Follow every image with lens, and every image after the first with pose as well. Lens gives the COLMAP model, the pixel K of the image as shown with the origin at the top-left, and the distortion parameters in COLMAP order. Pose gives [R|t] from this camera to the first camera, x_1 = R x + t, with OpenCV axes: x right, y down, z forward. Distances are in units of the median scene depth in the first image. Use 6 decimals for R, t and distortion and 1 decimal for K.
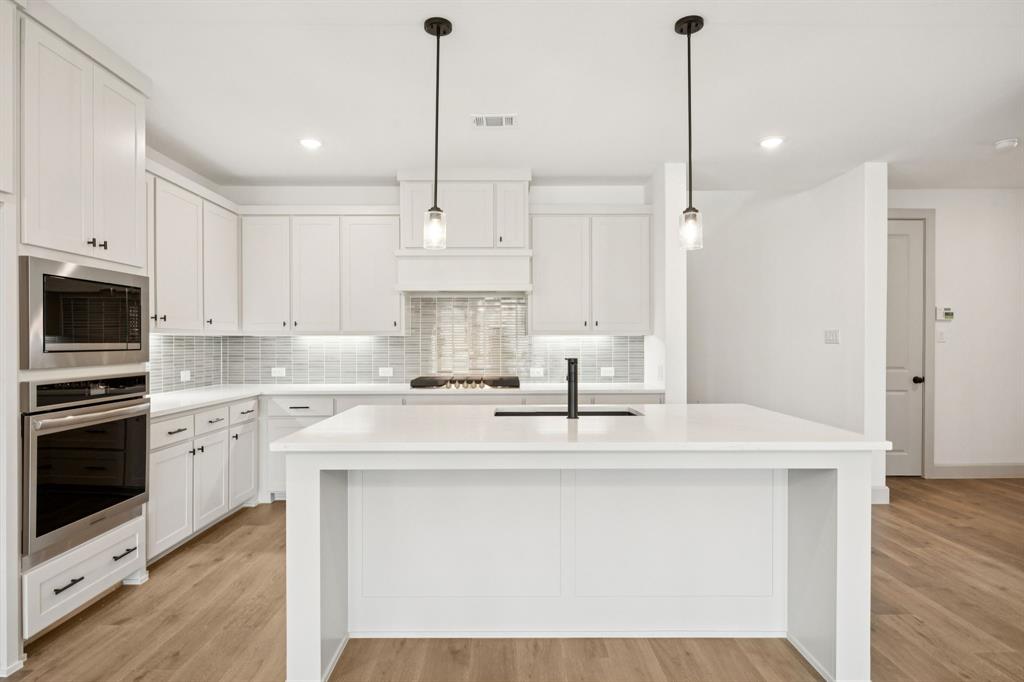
lens RADIAL K [[556.3, 0, 511.6], [0, 556.3, 342.8], [0, 0, 1]] dist [-0.001640, -0.002184]
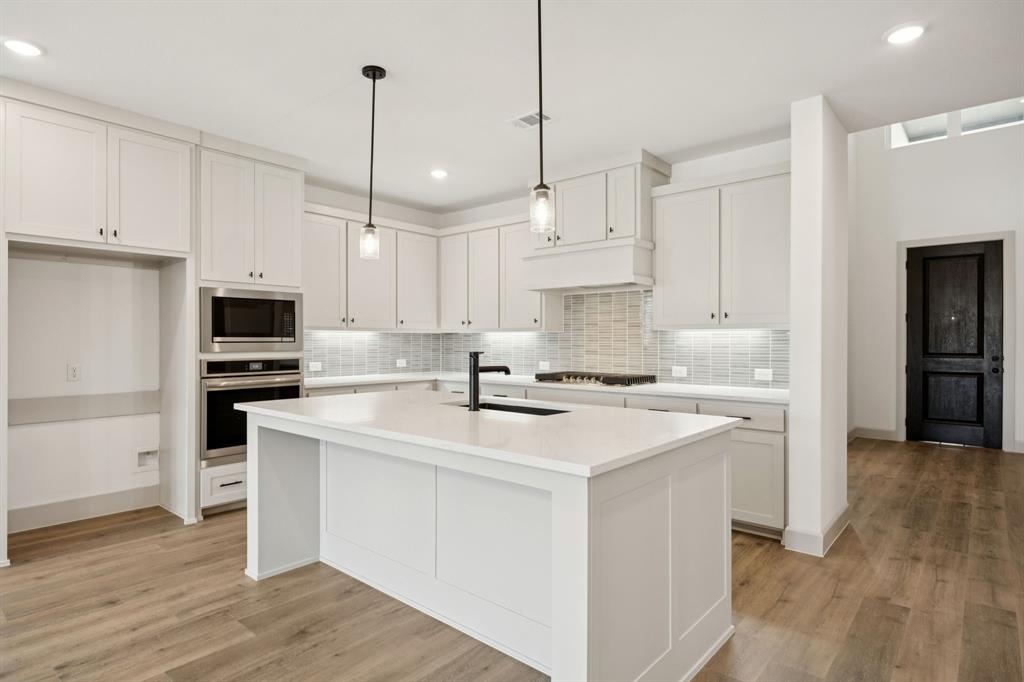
lens RADIAL K [[556.3, 0, 496.1], [0, 556.3, 341.0], [0, 0, 1]] dist [-0.001640, -0.002184]
pose [[0.743542, 0.003146, -0.668681, 0.616223], [-0.002751, 0.999995, 0.001645, 0.004812], [0.668683, 0.000617, 0.743547, 0.203748]]
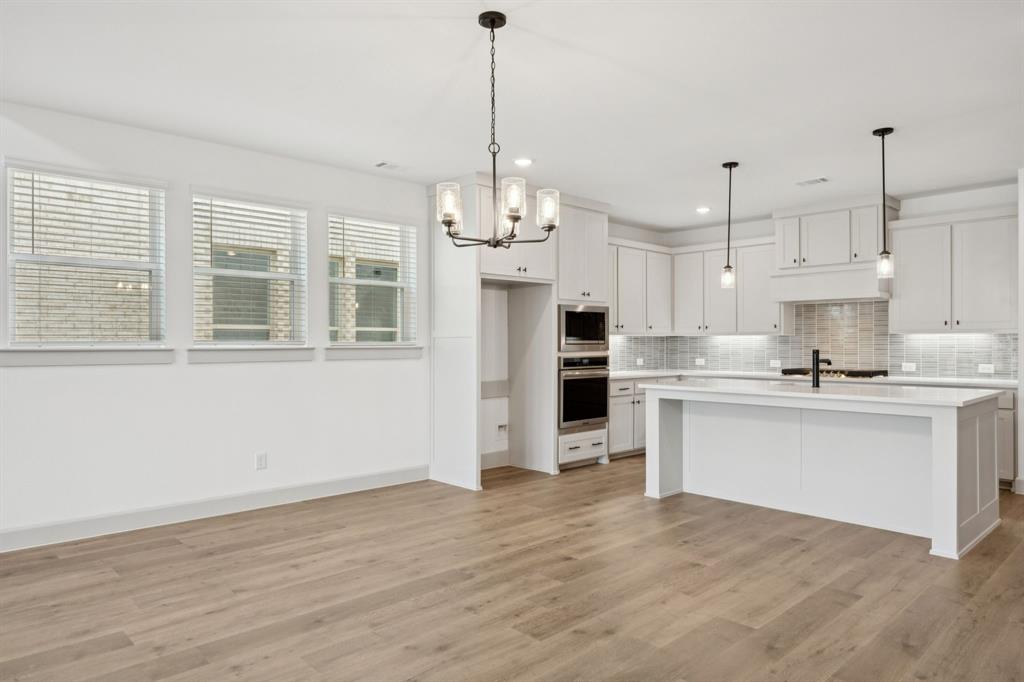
lens RADIAL K [[654.0, 0, 507.5], [0, 654.0, 340.2], [0, 0, 1]] dist [0.001725, 0.001657]
pose [[0.683758, -0.001625, -0.729707, 0.657940], [-0.000376, 0.999997, -0.002579, 0.004325], [0.729709, 0.002038, 0.683755, -0.699923]]
